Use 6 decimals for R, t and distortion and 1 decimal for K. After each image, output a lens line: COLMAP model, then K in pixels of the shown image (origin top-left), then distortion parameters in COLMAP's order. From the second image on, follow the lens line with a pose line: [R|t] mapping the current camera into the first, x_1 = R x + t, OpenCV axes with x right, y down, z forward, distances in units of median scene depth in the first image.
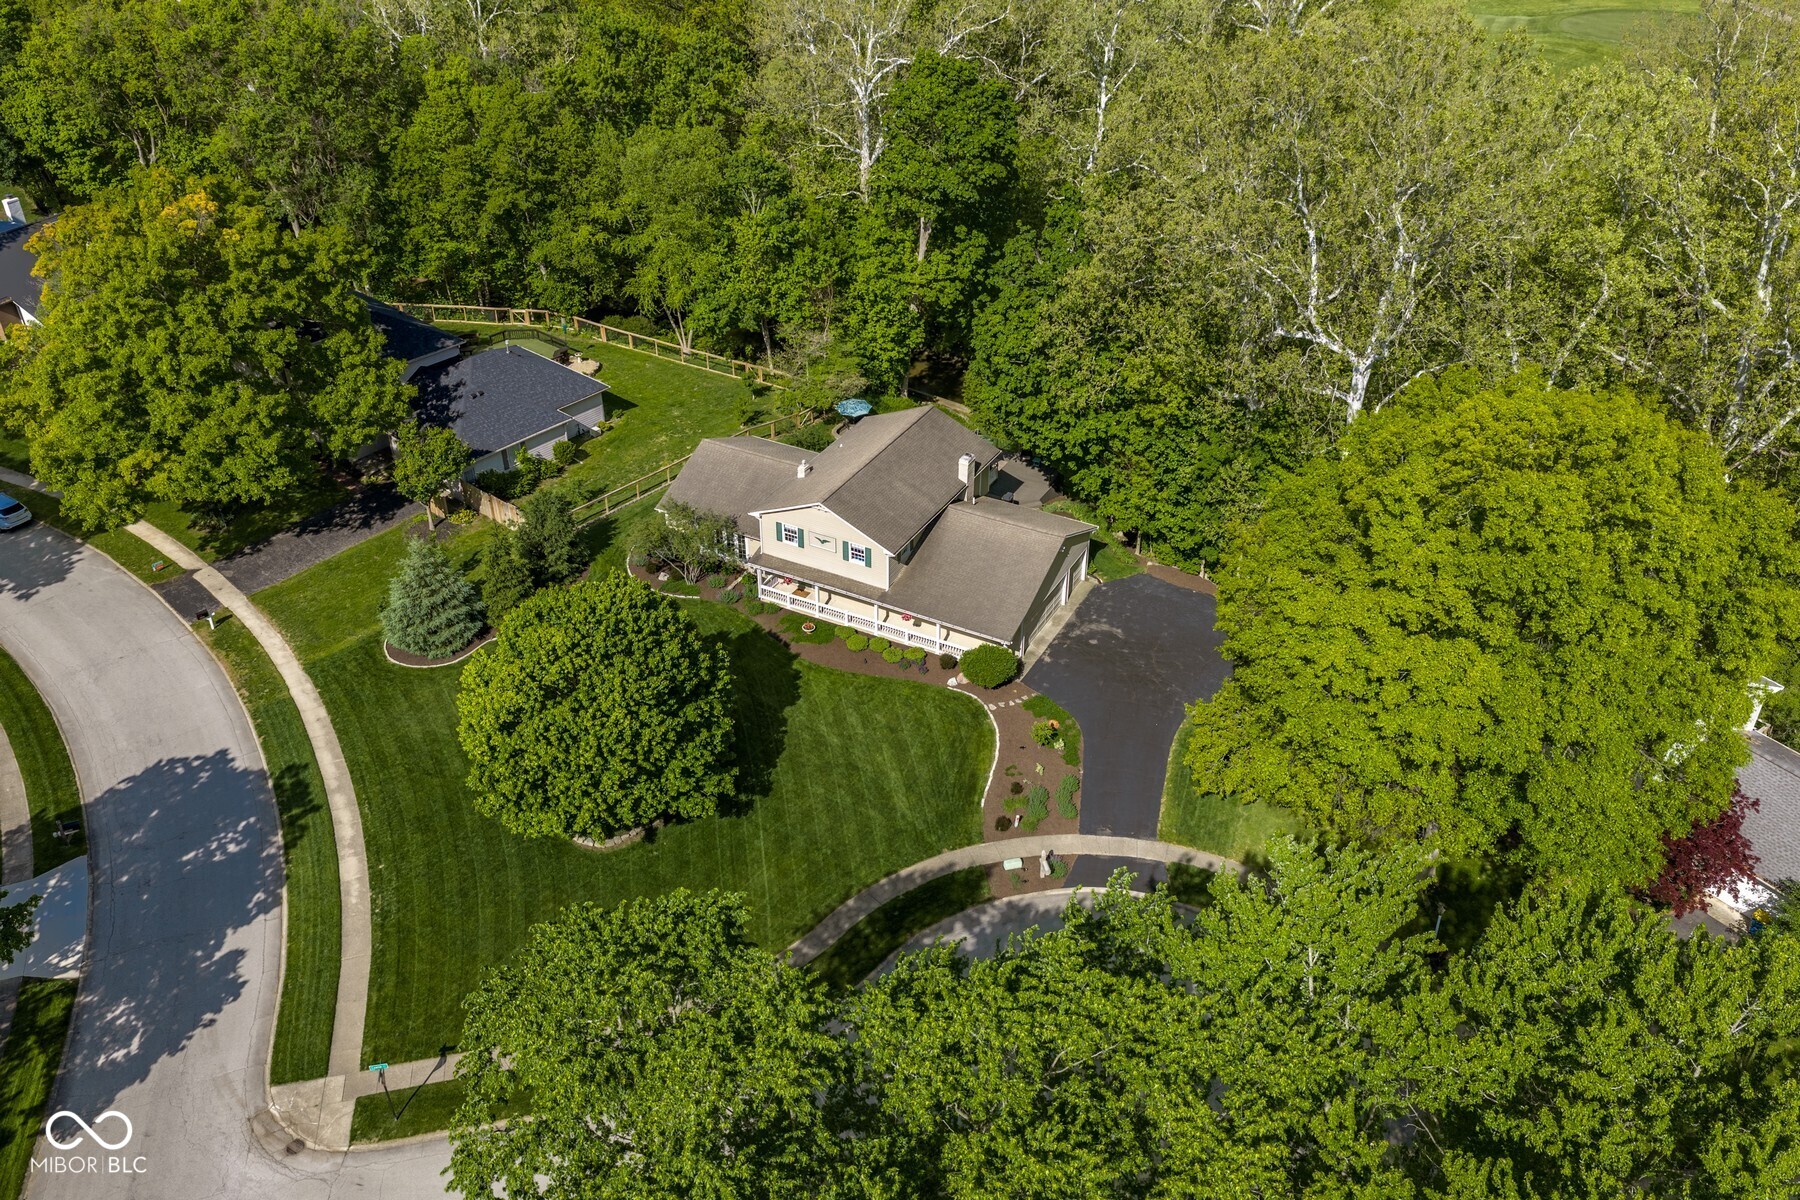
lens RADIAL K [[1487.0, 0, 892.2], [0, 1487.0, 593.2], [0, 0, 1]] dist [0.032734, -0.015482]
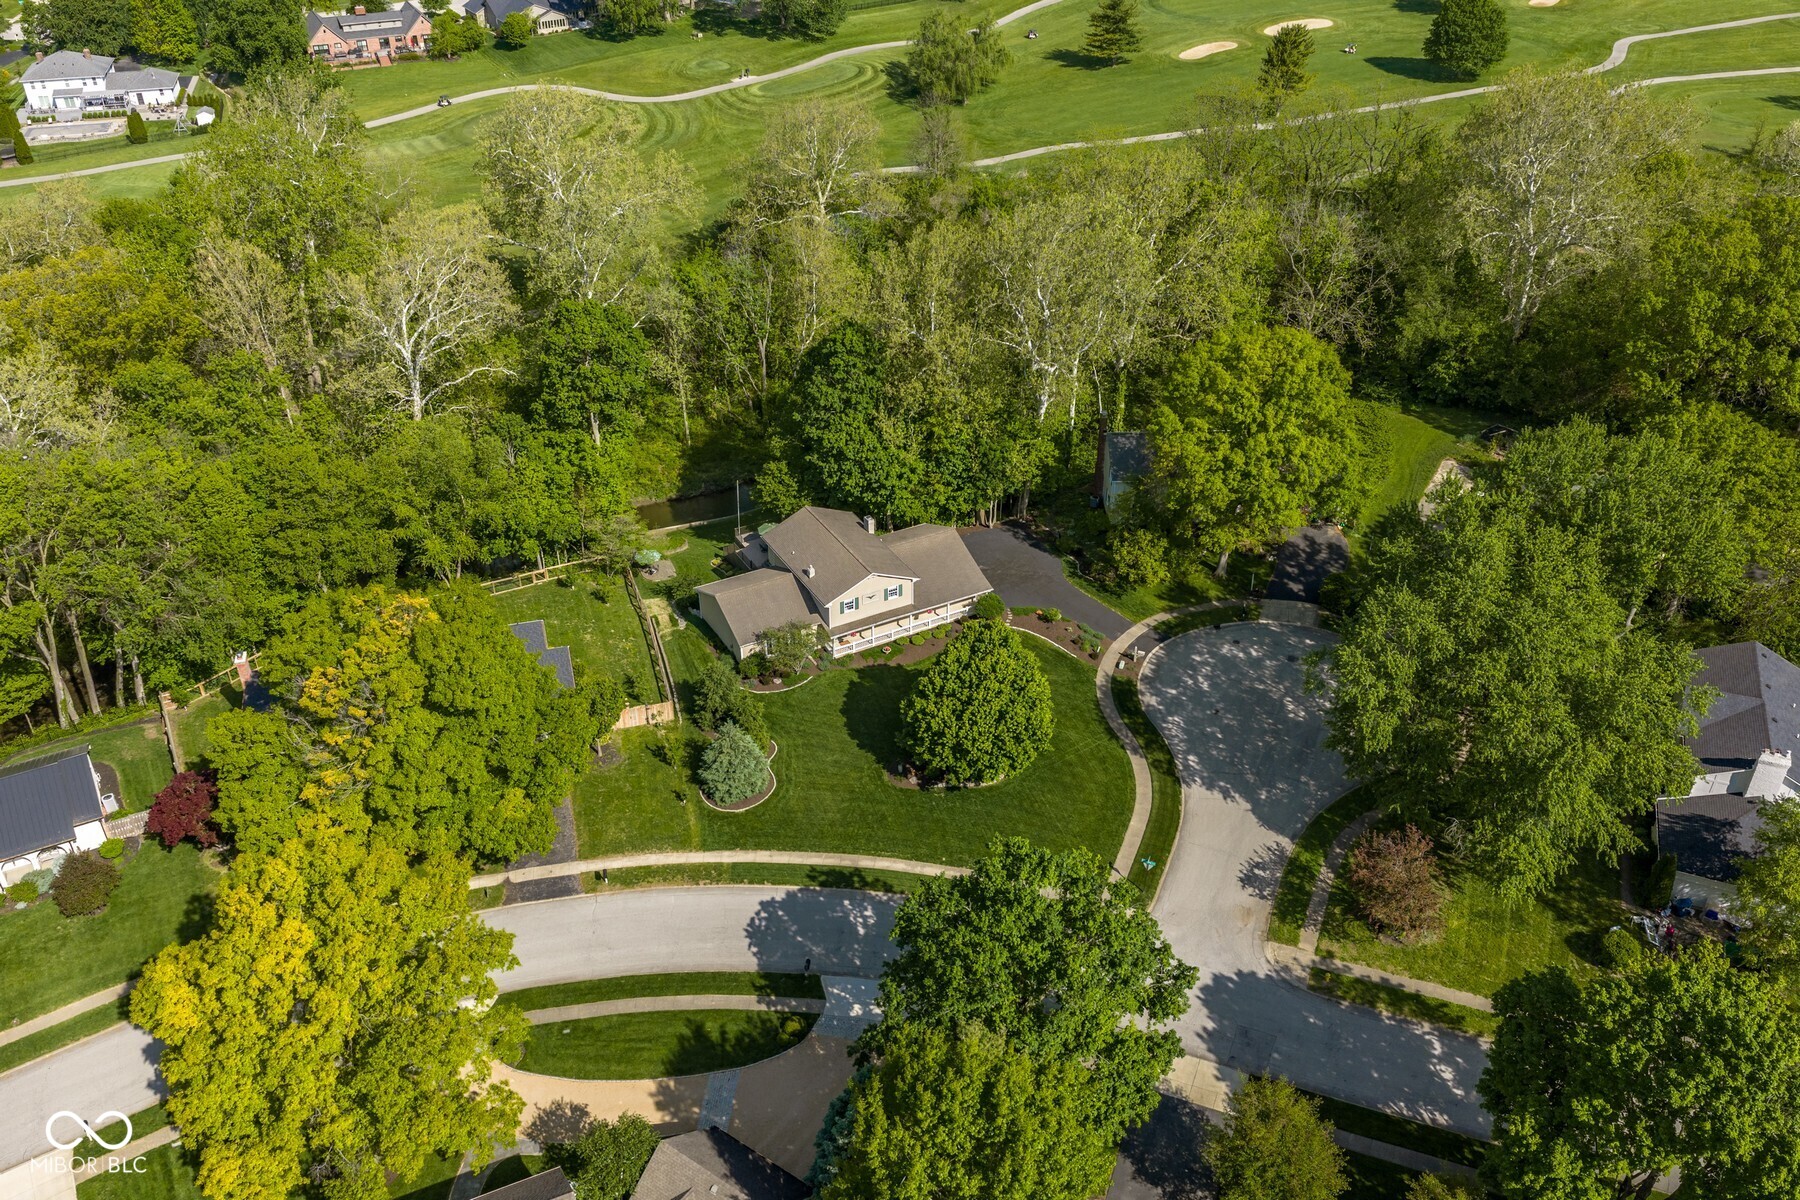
lens RADIAL K [[1505.8, 0, 893.9], [0, 1505.8, 570.0], [0, 0, 1]] dist [0.026478, -0.015913]
pose [[0.548117, -0.441808, 0.710192, -1.140807], [0.464833, 0.866807, 0.180486, -0.332713], [-0.695340, 0.231193, 0.680479, -0.109762]]
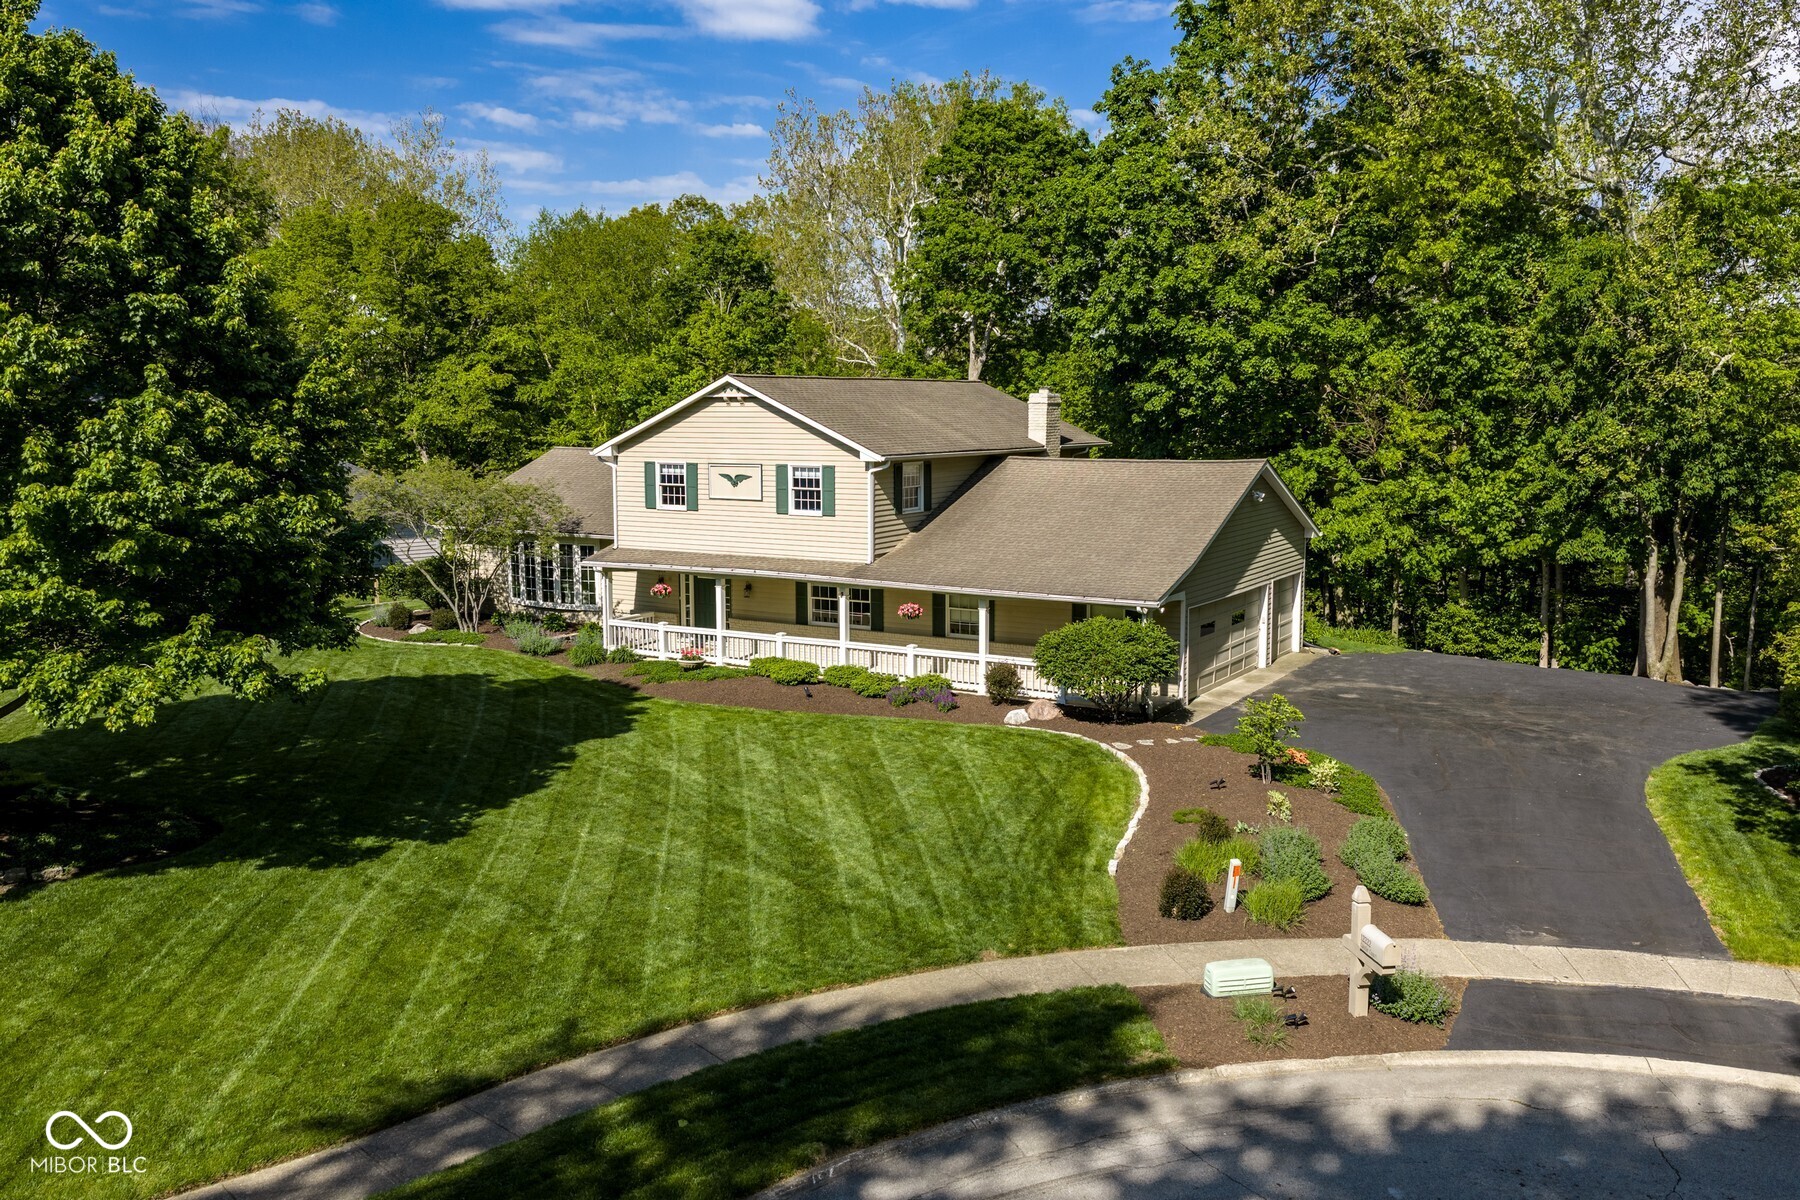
lens RADIAL K [[1487.0, 0, 892.2], [0, 1487.0, 593.2], [0, 0, 1]] dist [0.032734, -0.015482]
pose [[0.998654, 0.006795, -0.051416, 0.025972], [-0.028920, 0.895899, -0.443316, 0.198312], [0.043051, 0.444206, 0.894890, 0.593971]]
